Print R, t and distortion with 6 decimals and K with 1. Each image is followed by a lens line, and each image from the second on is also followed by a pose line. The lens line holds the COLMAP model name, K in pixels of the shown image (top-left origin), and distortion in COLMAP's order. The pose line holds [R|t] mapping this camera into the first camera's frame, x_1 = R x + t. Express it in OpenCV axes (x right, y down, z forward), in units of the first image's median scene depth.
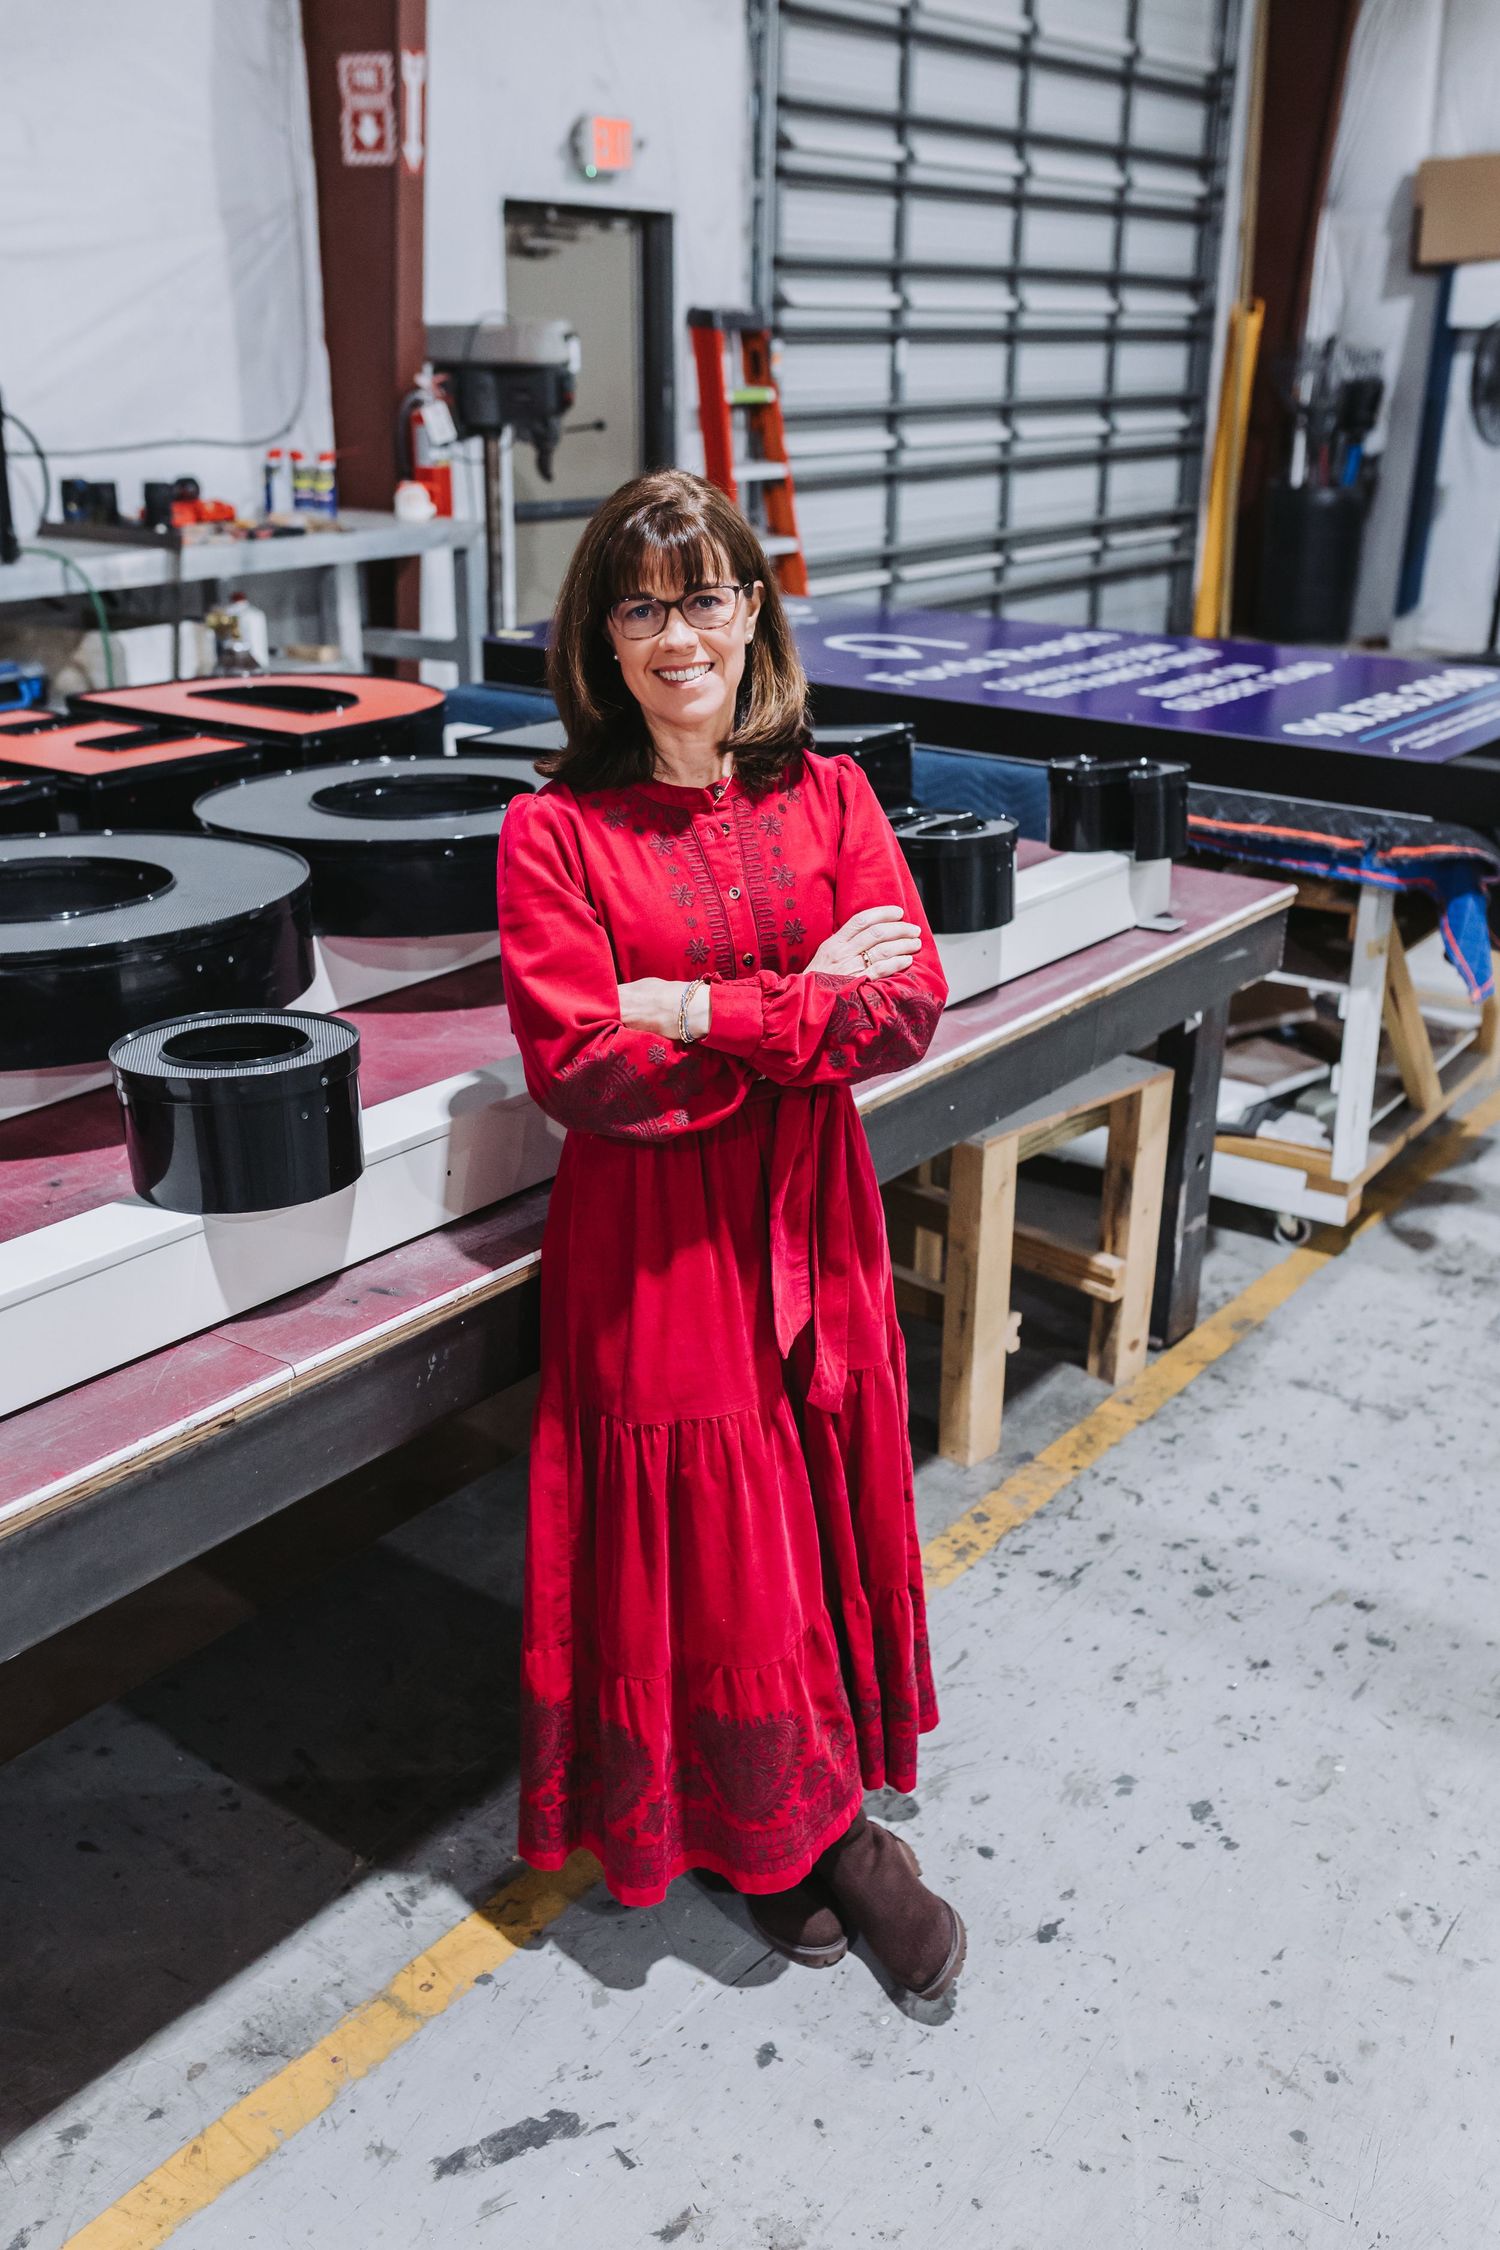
lens RADIAL K [[2162.8, 0, 758.4], [0, 2162.8, 1134.7], [0, 0, 1]] dist [-0.003110, 0.003905]
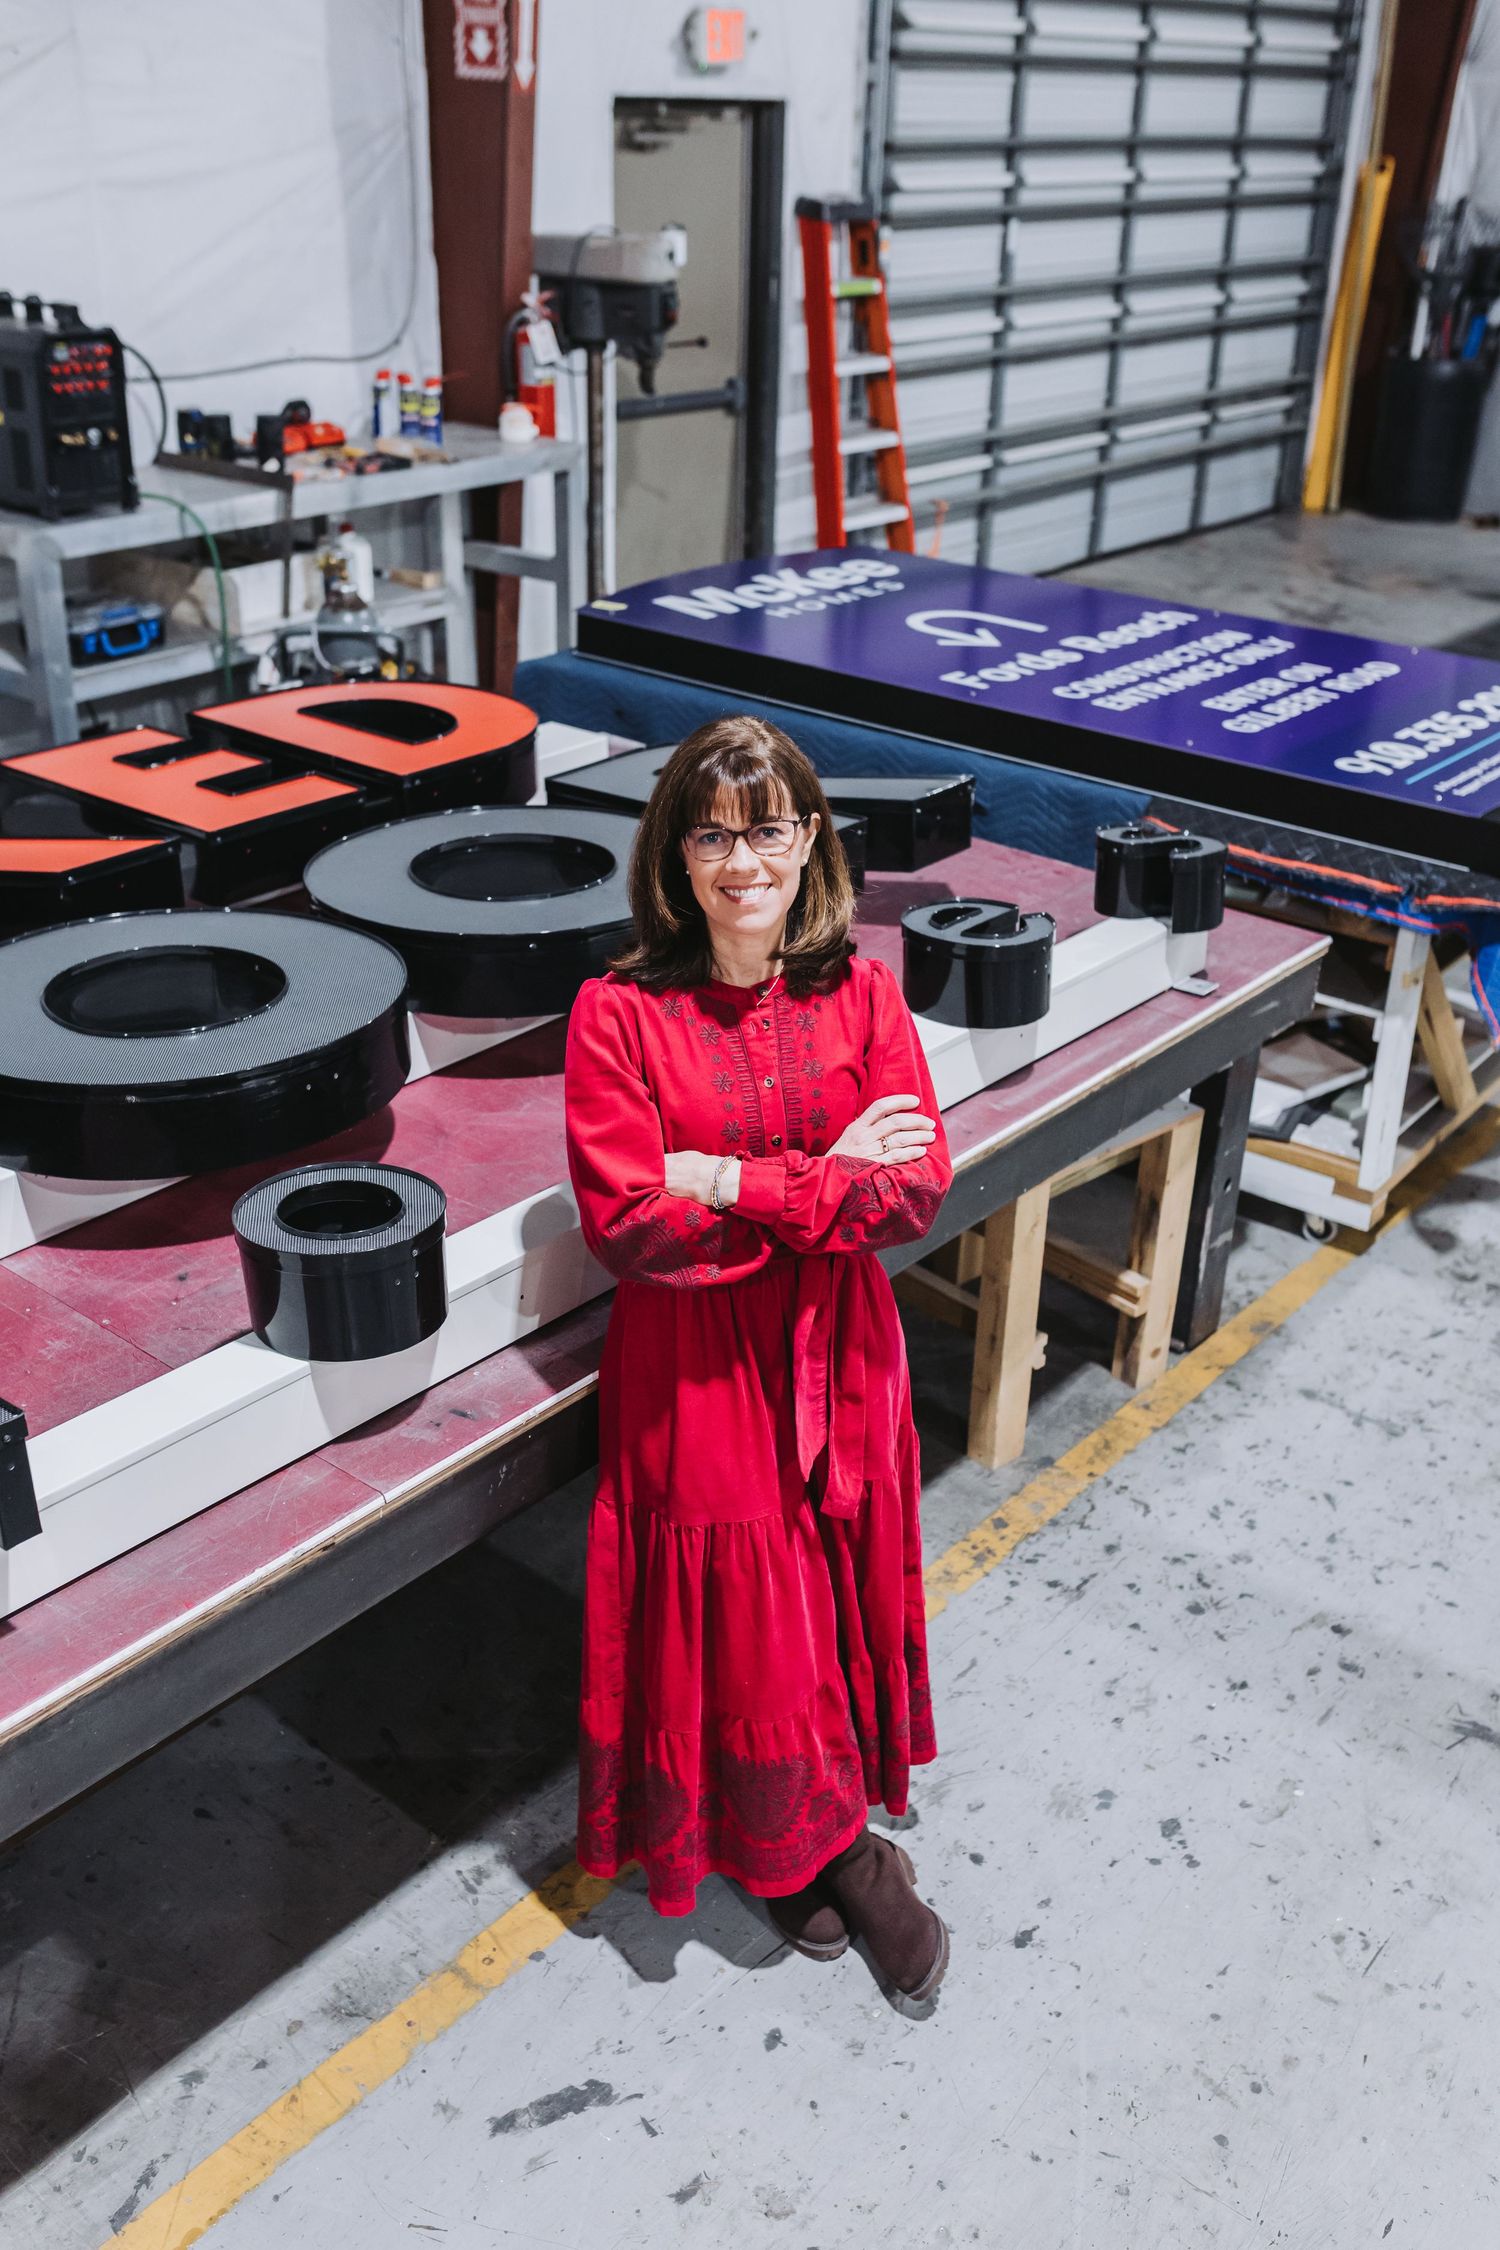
lens RADIAL K [[2163.3, 0, 745.2], [0, 2163.3, 1141.0], [0, 0, 1]] dist [-0.003442, 0.004427]
pose [[0.998168, 0.038301, -0.046831, 0.014422], [-0.033411, 0.994318, 0.101074, -0.103975], [0.050436, -0.099325, 0.993776, -0.070664]]
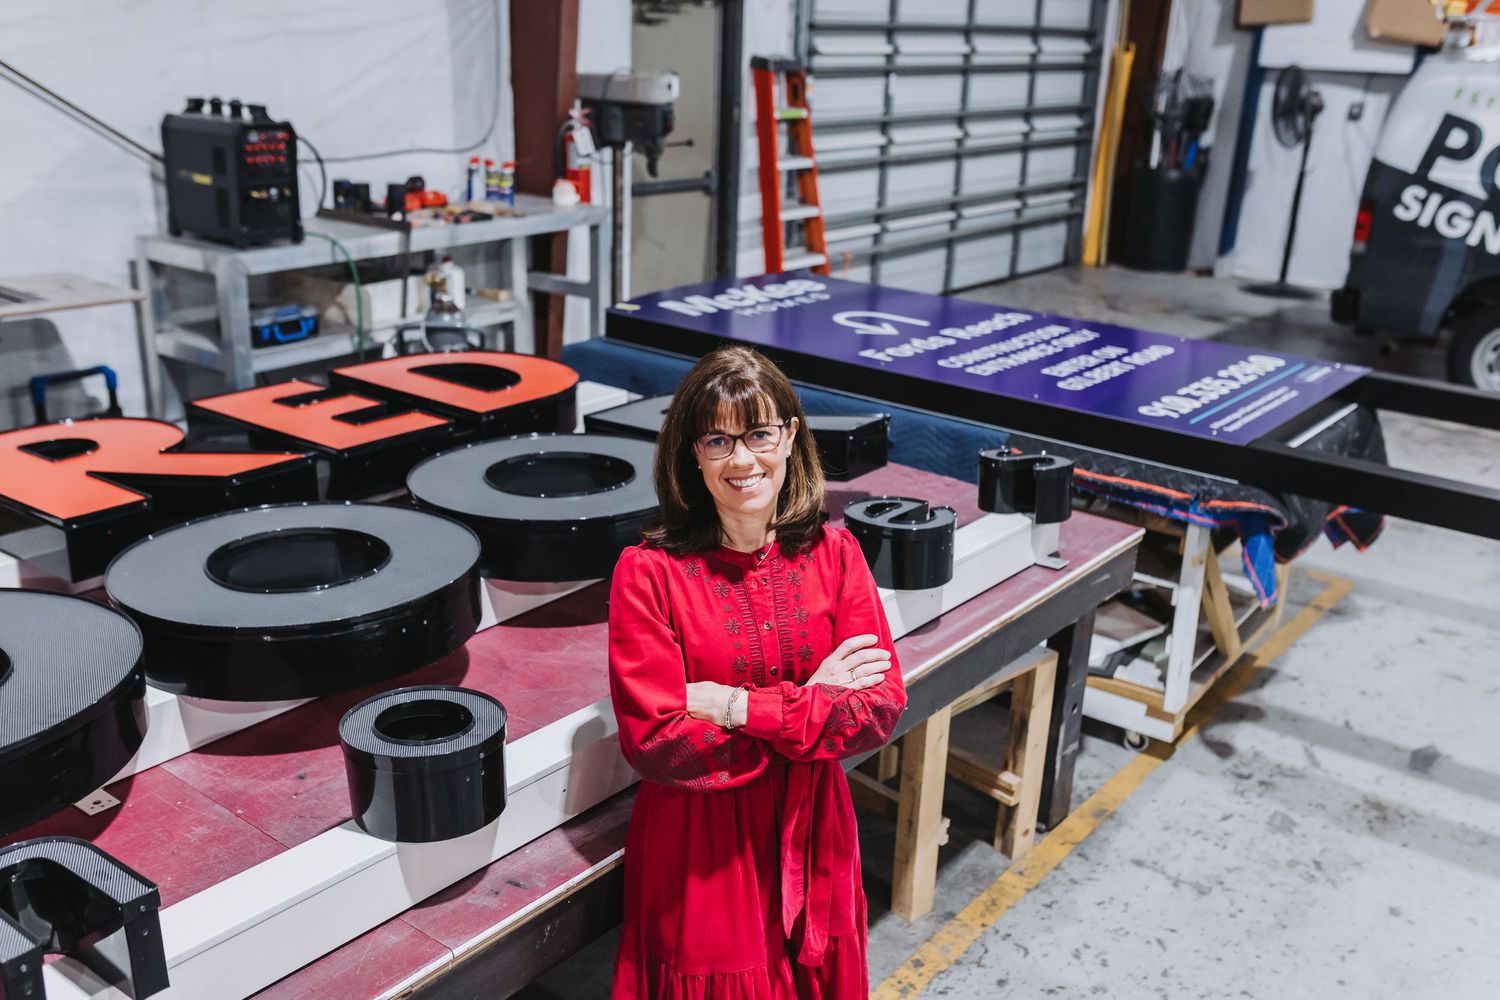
lens RADIAL K [[1441.9, 0, 748.1], [0, 1441.9, 501.2], [0, 0, 1]] dist [-0.003110, 0.003905]
pose [[0.999133, 0.033697, -0.024448, 0.000400], [-0.034390, 0.999002, -0.028500, -0.088708], [0.023464, 0.029317, 0.999295, 0.004210]]
